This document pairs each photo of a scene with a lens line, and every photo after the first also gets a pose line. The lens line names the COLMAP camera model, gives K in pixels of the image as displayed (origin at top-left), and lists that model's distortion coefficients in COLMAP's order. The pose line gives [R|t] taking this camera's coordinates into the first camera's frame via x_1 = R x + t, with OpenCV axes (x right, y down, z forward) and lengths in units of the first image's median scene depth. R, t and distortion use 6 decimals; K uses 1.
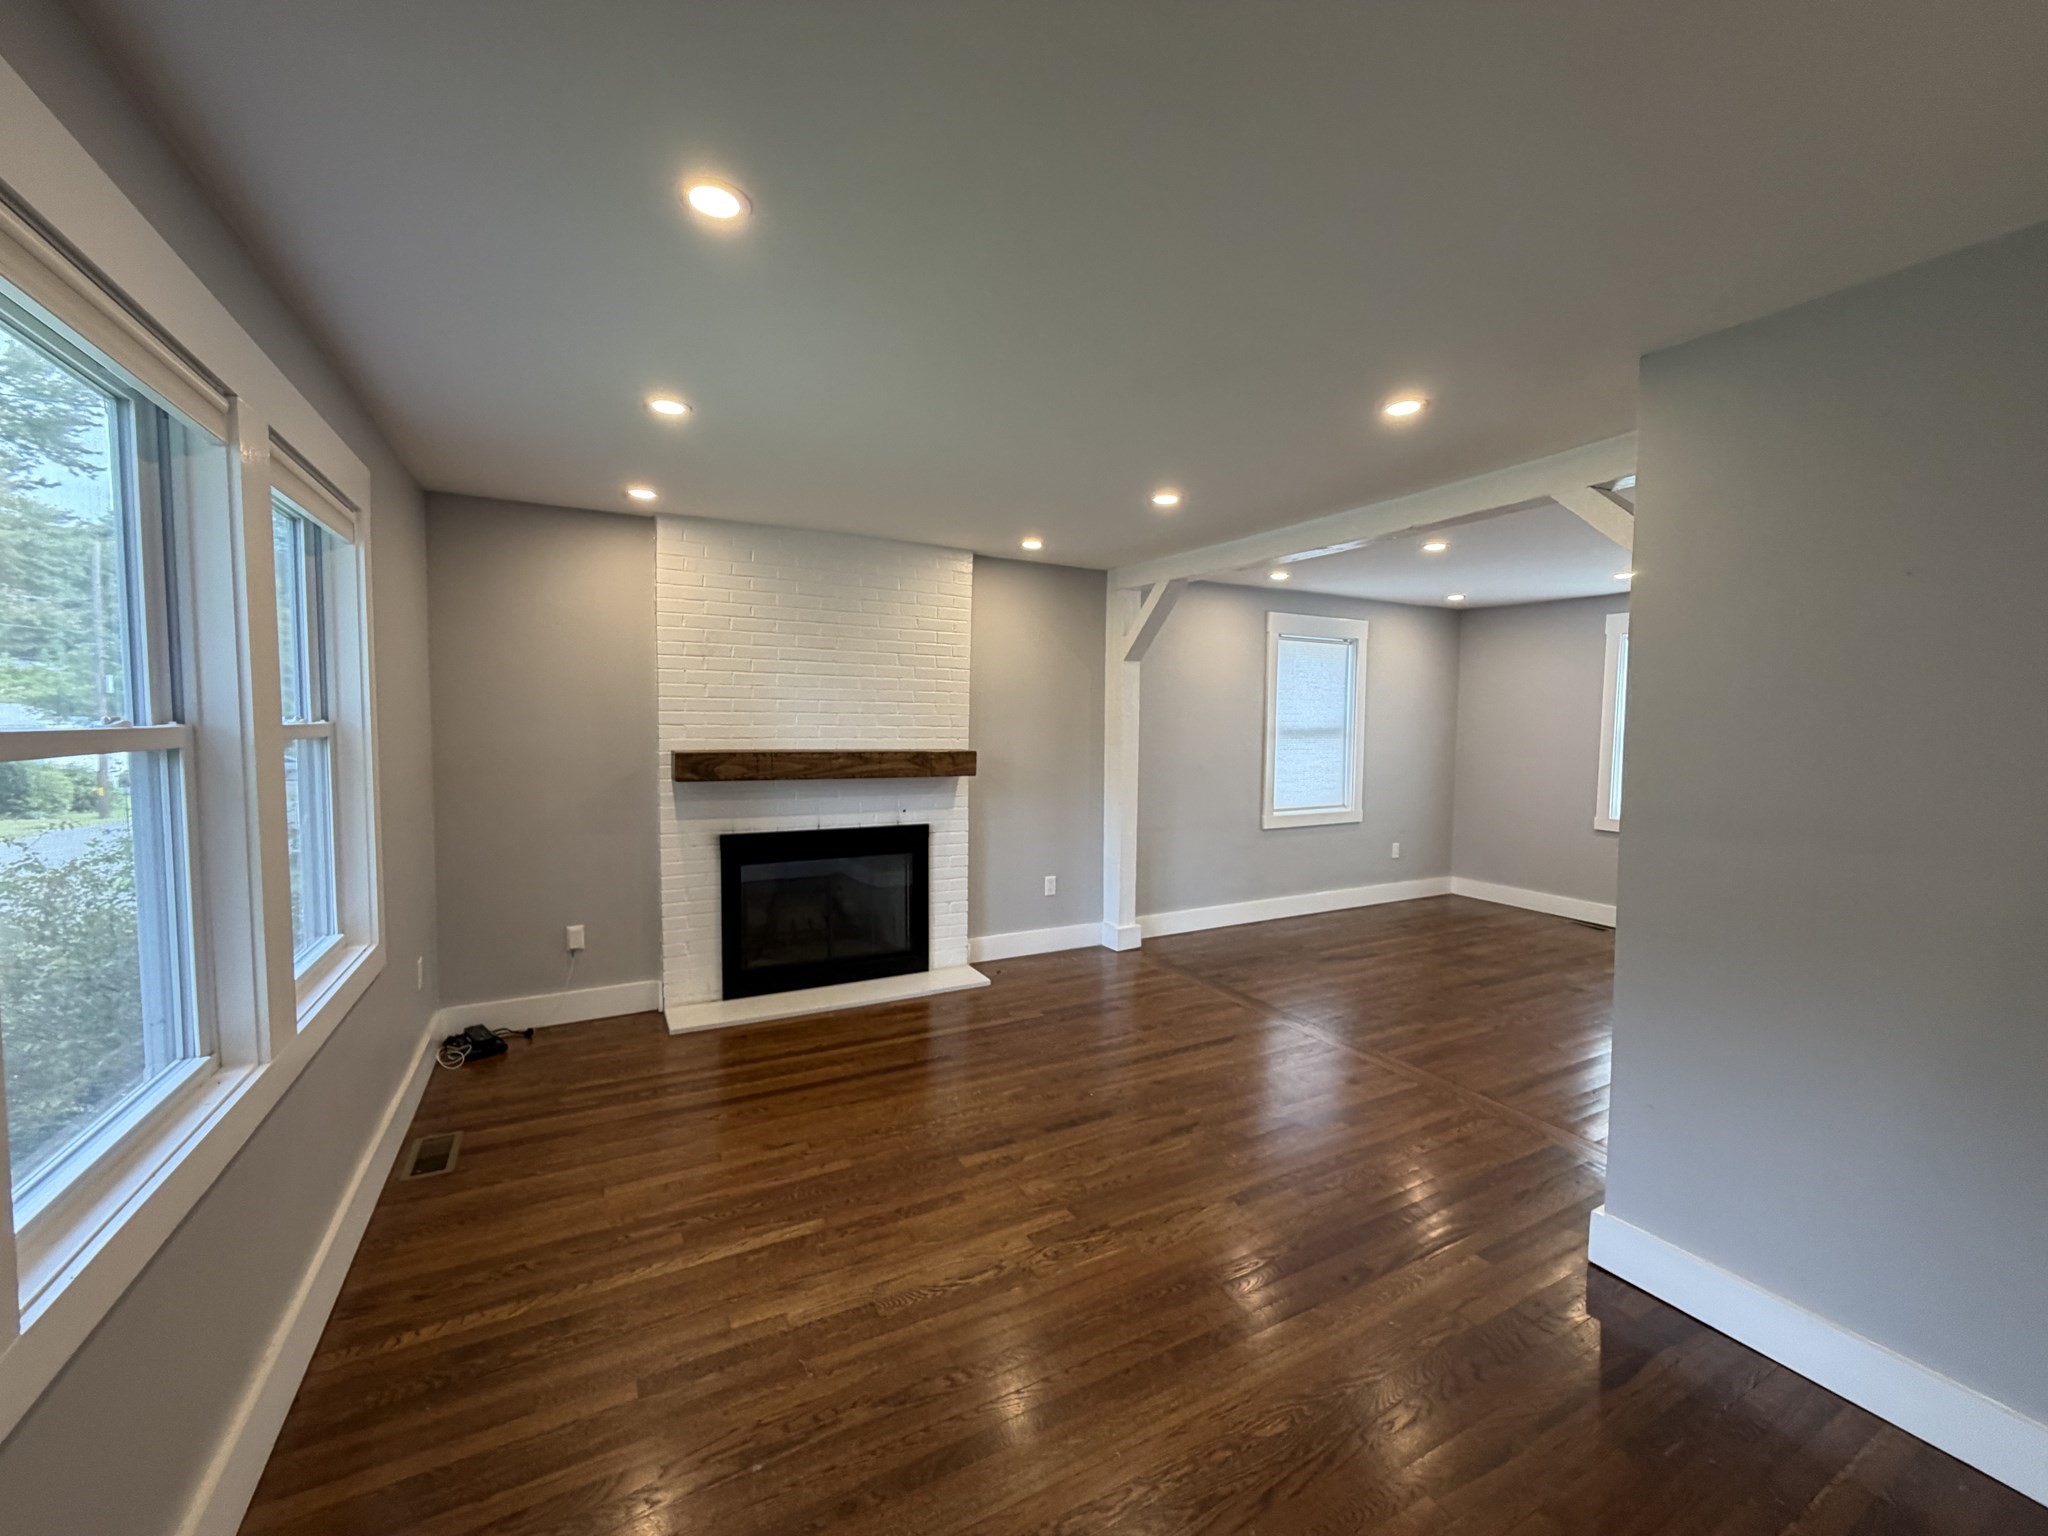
lens RADIAL K [[821.7, 0, 1019.0], [0, 821.7, 767.5], [0, 0, 1]] dist [-0.001945, 0.001273]
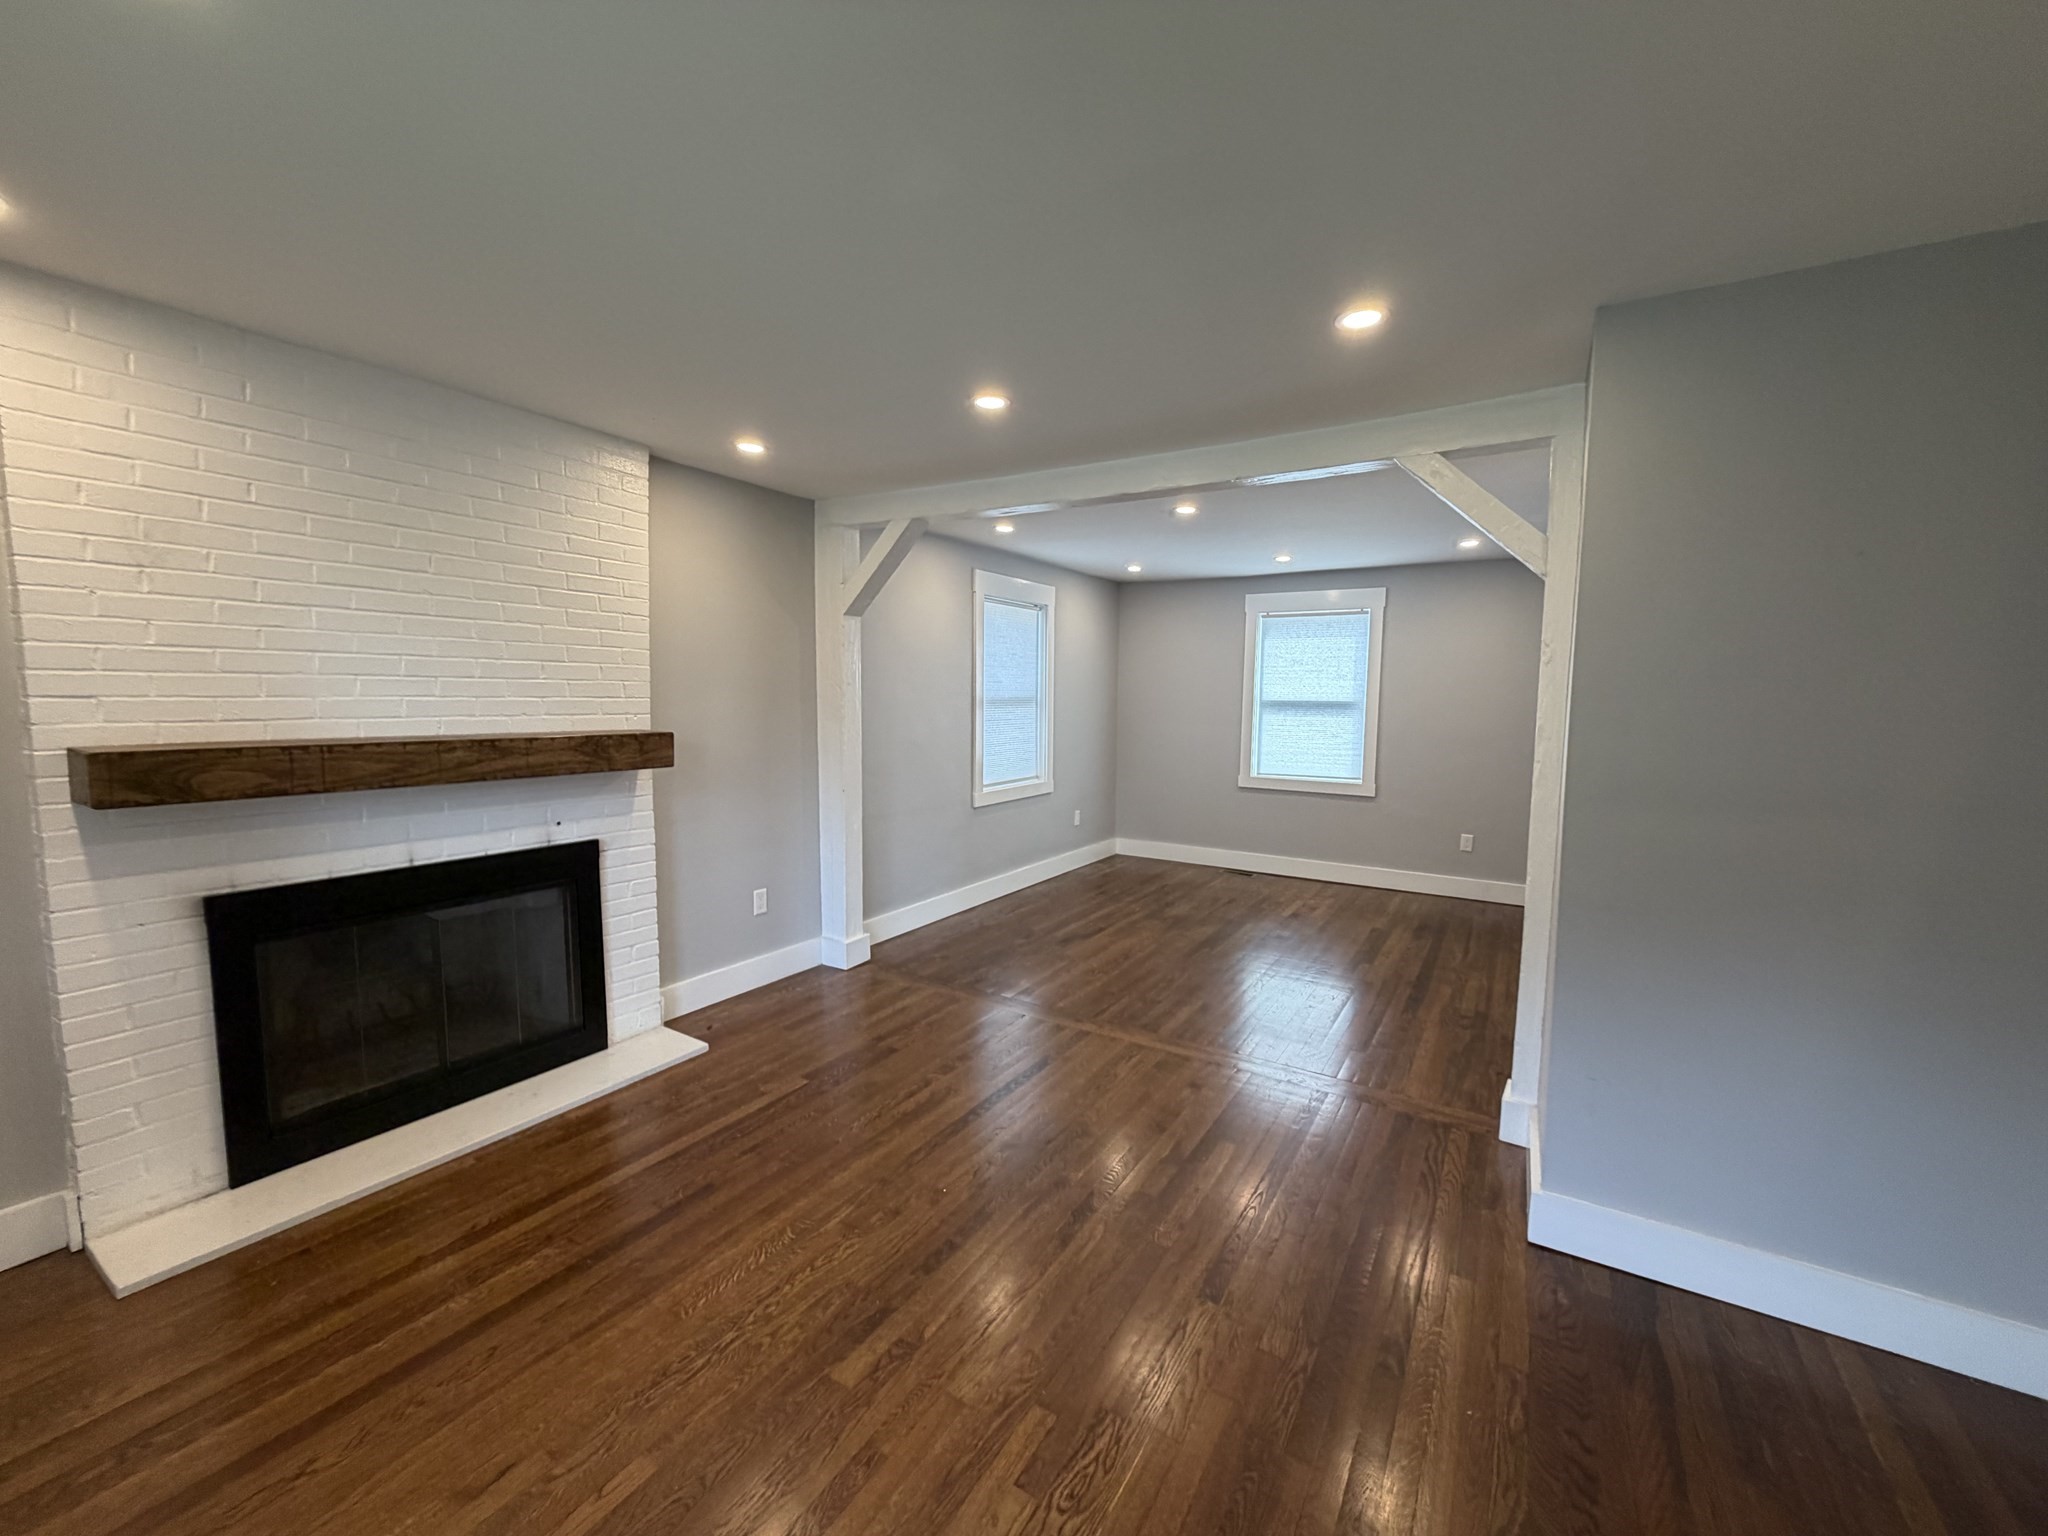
lens RADIAL K [[821.7, 0, 1028.0], [0, 821.7, 768.7], [0, 0, 1]] dist [-0.001945, 0.001273]
pose [[0.865326, -0.046831, 0.499016, -0.138763], [0.026547, 0.998510, 0.047673, -0.013860], [-0.500505, -0.028006, 0.865280, 0.221315]]
